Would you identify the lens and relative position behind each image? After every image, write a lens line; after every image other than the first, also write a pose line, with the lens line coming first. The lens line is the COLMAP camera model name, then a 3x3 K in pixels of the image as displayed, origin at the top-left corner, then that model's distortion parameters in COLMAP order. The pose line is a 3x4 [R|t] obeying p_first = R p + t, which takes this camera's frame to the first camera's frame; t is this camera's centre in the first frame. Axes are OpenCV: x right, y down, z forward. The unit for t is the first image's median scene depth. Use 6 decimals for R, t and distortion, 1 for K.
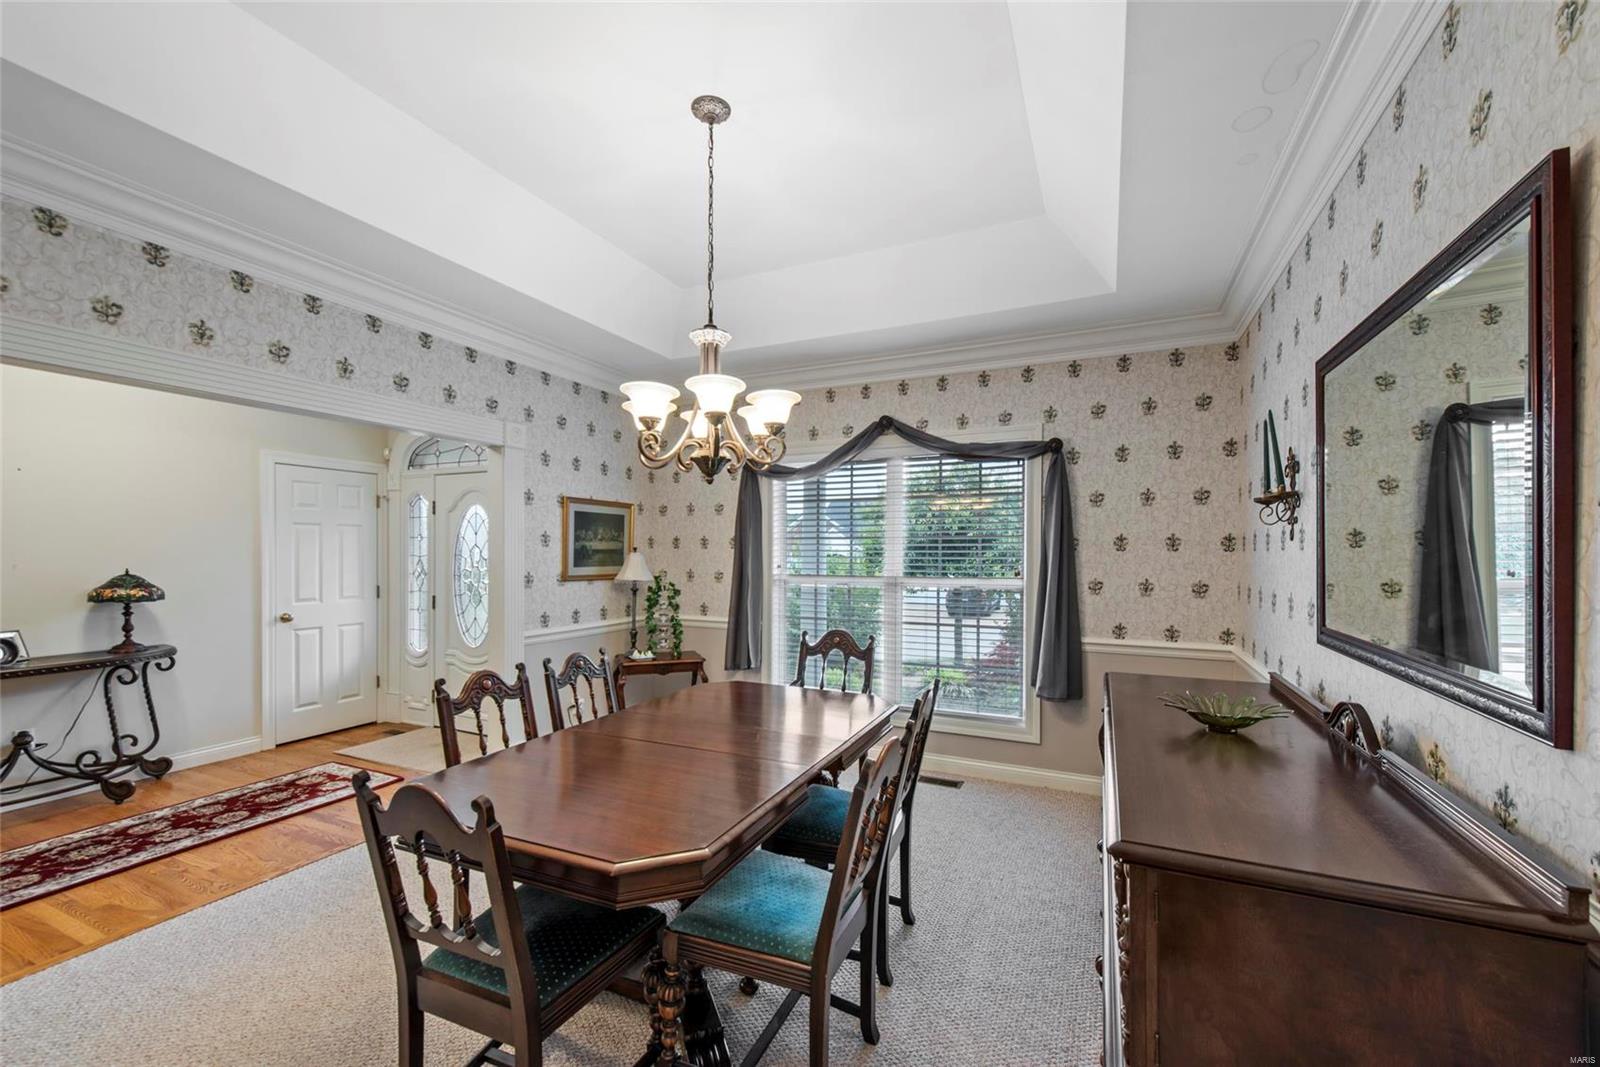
lens RADIAL K [[642.3, 0, 801.6], [0, 642.3, 539.2], [0, 0, 1]] dist [0.014593, -0.002876]
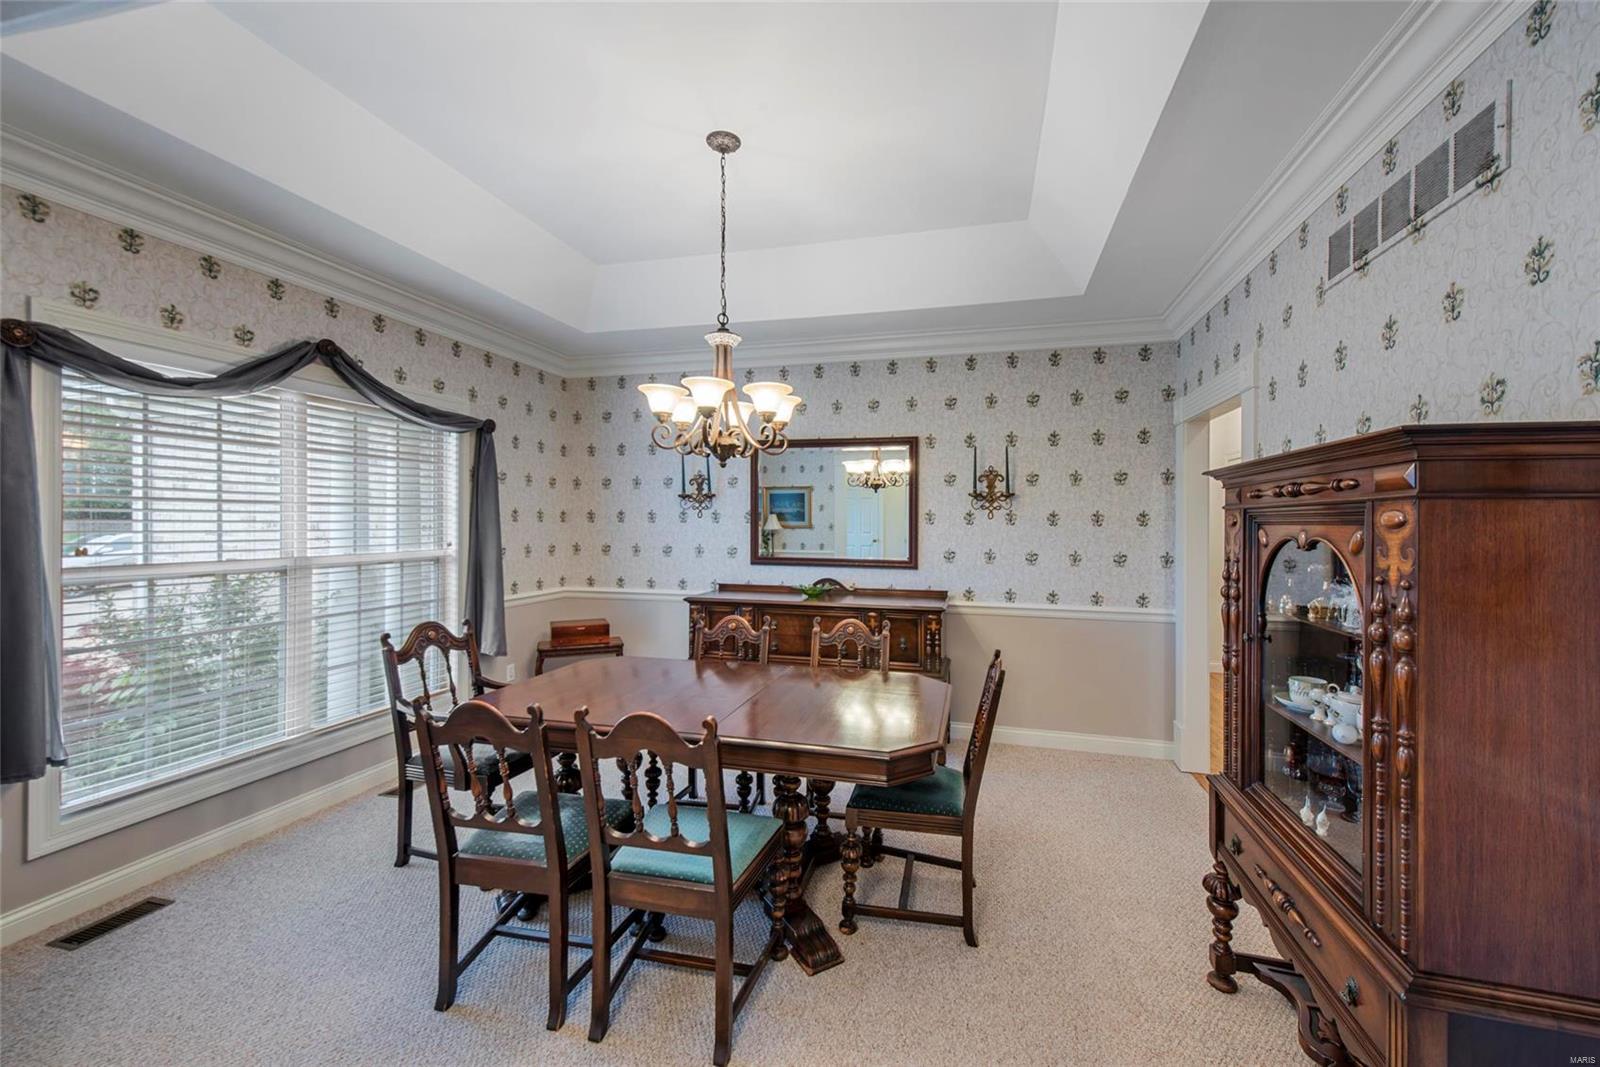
lens RADIAL K [[642.3, 0, 820.3], [0, 642.3, 522.3], [0, 0, 1]] dist [0.014593, -0.002876]
pose [[-0.190422, -0.001867, 0.981701, -0.869110], [-0.009199, 0.999958, 0.000117, 0.014976], [-0.981659, -0.009008, -0.190431, 0.720245]]
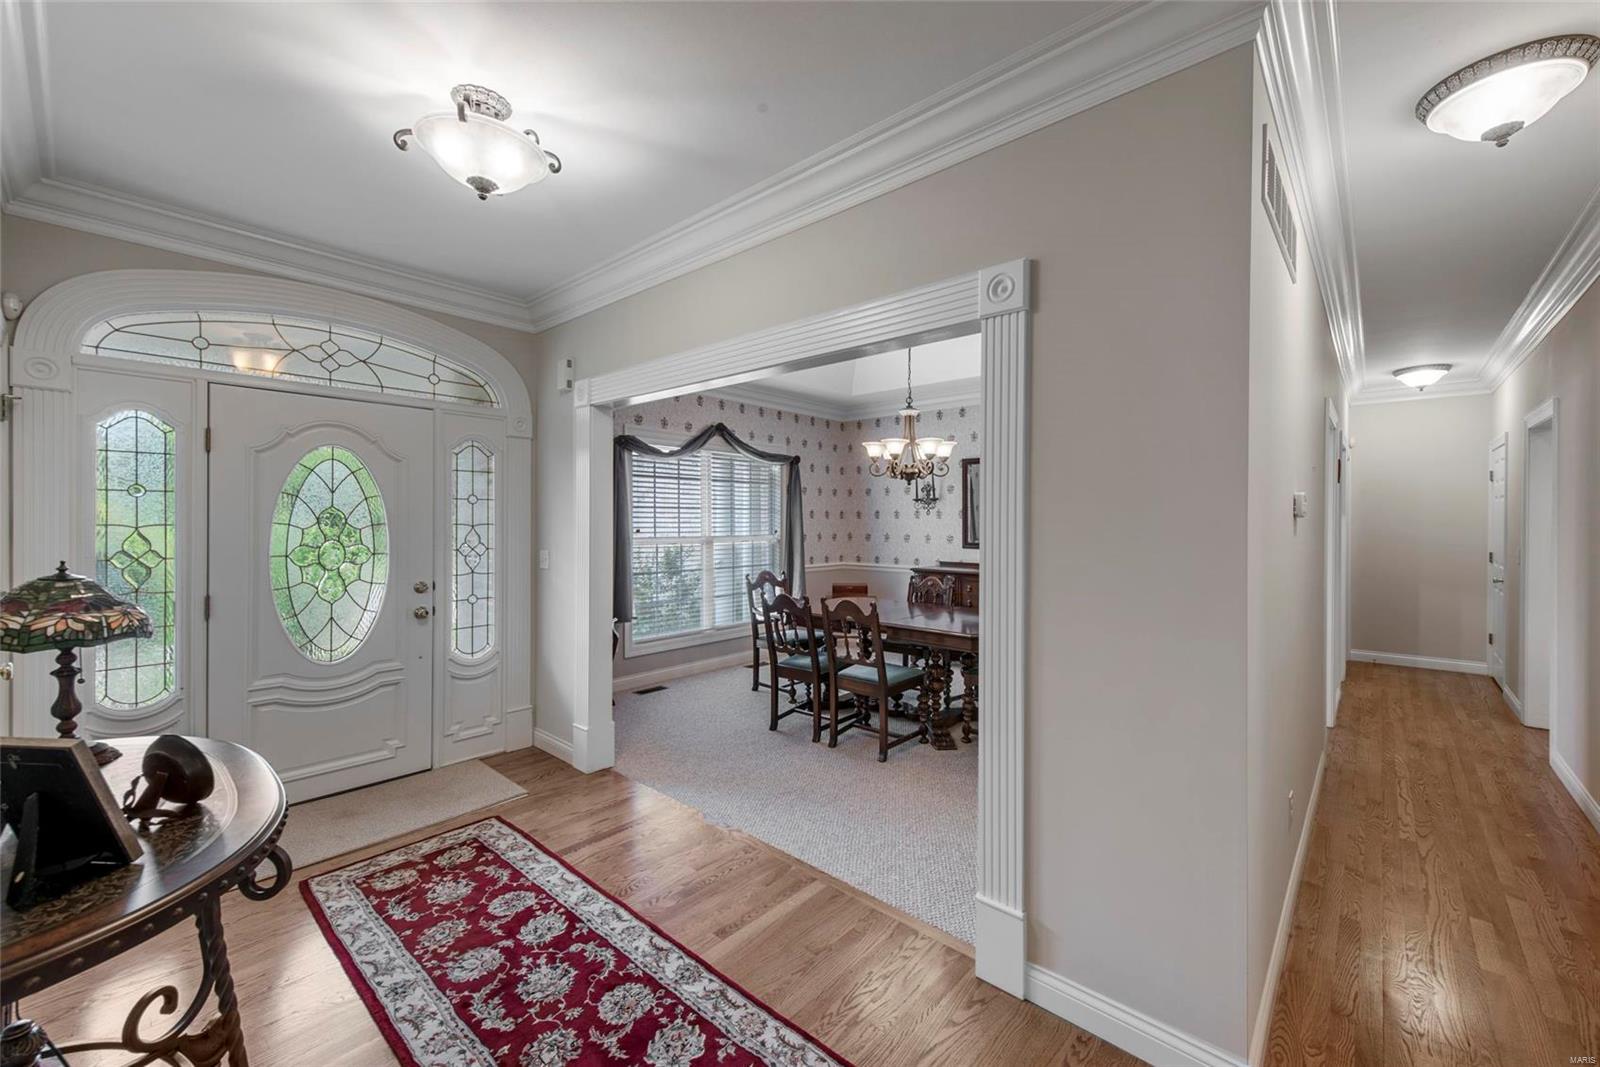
lens RADIAL K [[642.3, 0, 806.7], [0, 642.3, 528.2], [0, 0, 1]] dist [0.014593, -0.002876]
pose [[0.285316, -0.013113, 0.958344, -1.438752], [-0.006443, 0.999858, 0.015600, 0.019669], [-0.958412, -0.010625, 0.285191, 0.510539]]
